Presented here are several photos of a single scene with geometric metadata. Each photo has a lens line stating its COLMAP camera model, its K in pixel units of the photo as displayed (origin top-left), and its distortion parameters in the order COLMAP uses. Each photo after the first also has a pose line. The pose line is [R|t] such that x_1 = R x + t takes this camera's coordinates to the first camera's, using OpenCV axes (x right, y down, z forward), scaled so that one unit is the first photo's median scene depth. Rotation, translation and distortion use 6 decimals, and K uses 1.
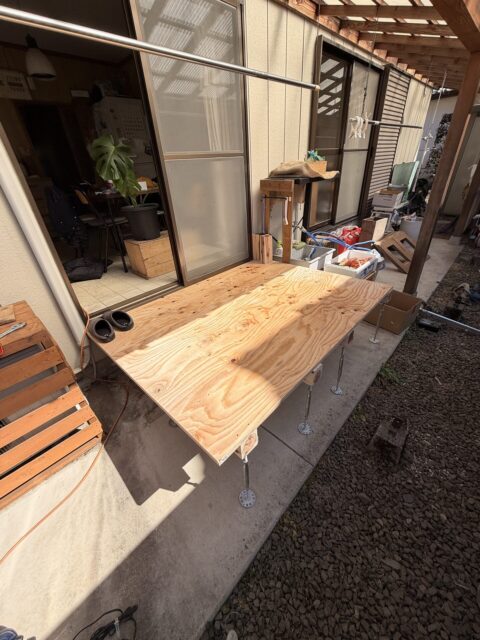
lens RADIAL K [[255.3, 0, 240.0], [0, 255.3, 320.0], [0, 0, 1]] dist [0.000685, 0.000143]
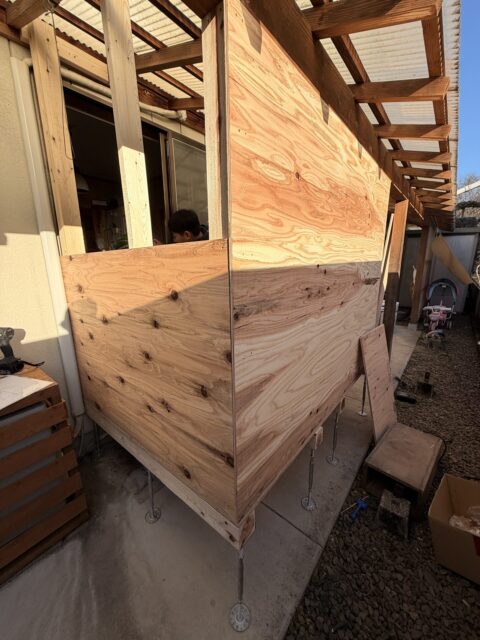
lens RADIAL K [[251.6, 0, 240.0], [0, 251.6, 320.0], [0, 0, 1]] dist [-0.001268, -0.000226]
pose [[0.996410, 0.034022, 0.077518, -0.063812], [-0.008282, 0.950471, -0.310702, 0.040157], [-0.084249, 0.308945, 0.947341, -0.058402]]
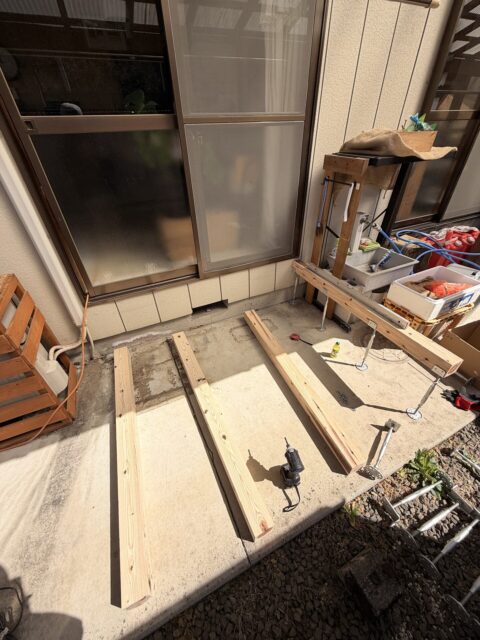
lens RADIAL K [[255.3, 0, 240.0], [0, 255.3, 320.0], [0, 0, 1]] dist [0.000685, 0.000143]
pose [[0.931450, 0.241783, -0.271923, 0.166056], [-0.210603, 0.967641, 0.138983, -0.132817], [0.296727, -0.072188, 0.952230, 0.181018]]
